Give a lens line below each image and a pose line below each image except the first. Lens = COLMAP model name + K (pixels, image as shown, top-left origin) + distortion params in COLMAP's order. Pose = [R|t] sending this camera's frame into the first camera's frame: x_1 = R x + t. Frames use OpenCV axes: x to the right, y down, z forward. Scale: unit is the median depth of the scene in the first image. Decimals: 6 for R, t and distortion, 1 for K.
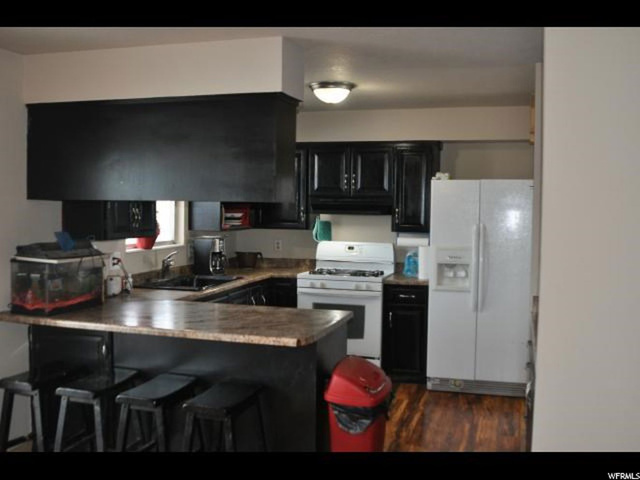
lens RADIAL K [[669.3, 0, 317.4], [0, 669.3, 239.0], [0, 0, 1]] dist [-0.079853, 0.000000]
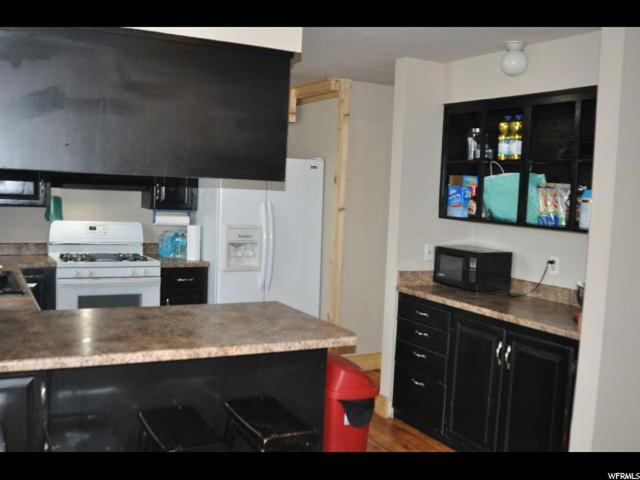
lens RADIAL K [[669.3, 0, 318.7], [0, 669.3, 239.5], [0, 0, 1]] dist [-0.079853, 0.000000]
pose [[0.705056, -0.036396, 0.708217, -0.384984], [0.003201, 0.998835, 0.048145, -0.013365], [-0.709144, -0.031678, 0.704352, 0.223682]]
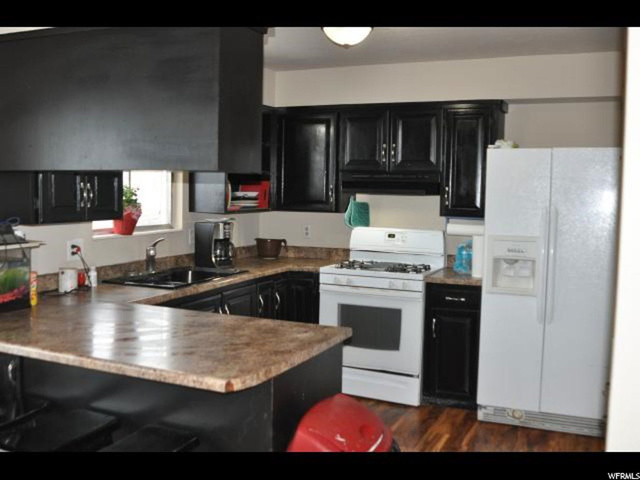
lens RADIAL K [[669.3, 0, 321.2], [0, 669.3, 243.2], [0, 0, 1]] dist [-0.079853, 0.000000]
pose [[0.991652, 0.014556, -0.128119, 0.077580], [-0.010673, 0.999464, 0.030938, -0.001899], [0.128500, -0.029313, 0.991276, 0.208468]]
